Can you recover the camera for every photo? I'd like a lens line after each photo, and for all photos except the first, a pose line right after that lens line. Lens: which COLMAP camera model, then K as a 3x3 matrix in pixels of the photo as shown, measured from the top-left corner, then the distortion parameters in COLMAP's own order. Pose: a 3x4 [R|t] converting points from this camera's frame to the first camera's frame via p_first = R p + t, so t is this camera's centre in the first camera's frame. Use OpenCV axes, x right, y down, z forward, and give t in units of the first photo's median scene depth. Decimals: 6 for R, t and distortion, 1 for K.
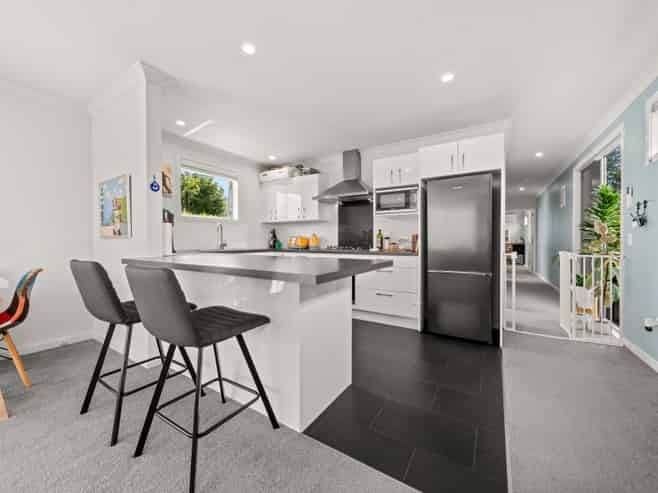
lens RADIAL K [[256.6, 0, 356.0], [0, 256.6, 241.6], [0, 0, 1]] dist [-0.000942, -0.000033]
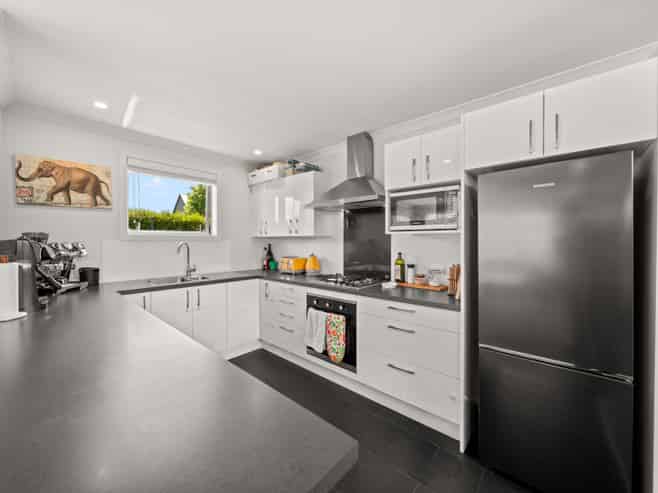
lens RADIAL K [[256.6, 0, 360.1], [0, 256.6, 238.8], [0, 0, 1]] dist [-0.000942, -0.000033]
pose [[0.987713, -0.001403, -0.156275, 0.099359], [0.000664, 0.999988, -0.004782, -0.081922], [0.156280, 0.004619, 0.987702, 0.359340]]
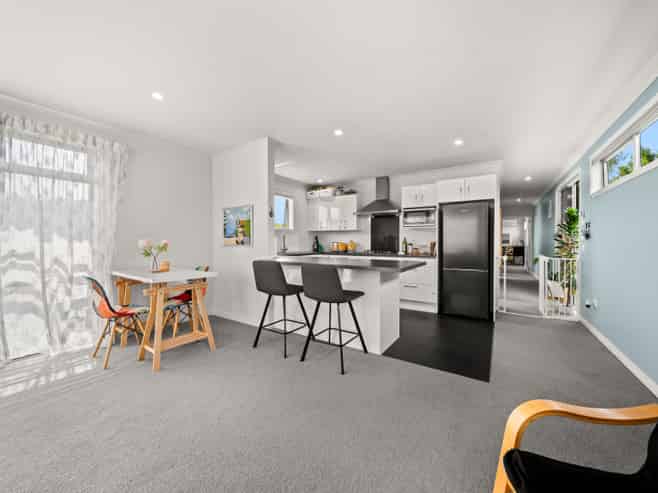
lens RADIAL K [[256.6, 0, 360.0], [0, 256.6, 242.5], [0, 0, 1]] dist [-0.000942, -0.000033]
pose [[0.999994, 0.003312, -0.000885, -0.141685], [-0.003312, 0.999994, 0.000938, -0.025007], [0.000888, -0.000935, 0.999999, -0.329848]]
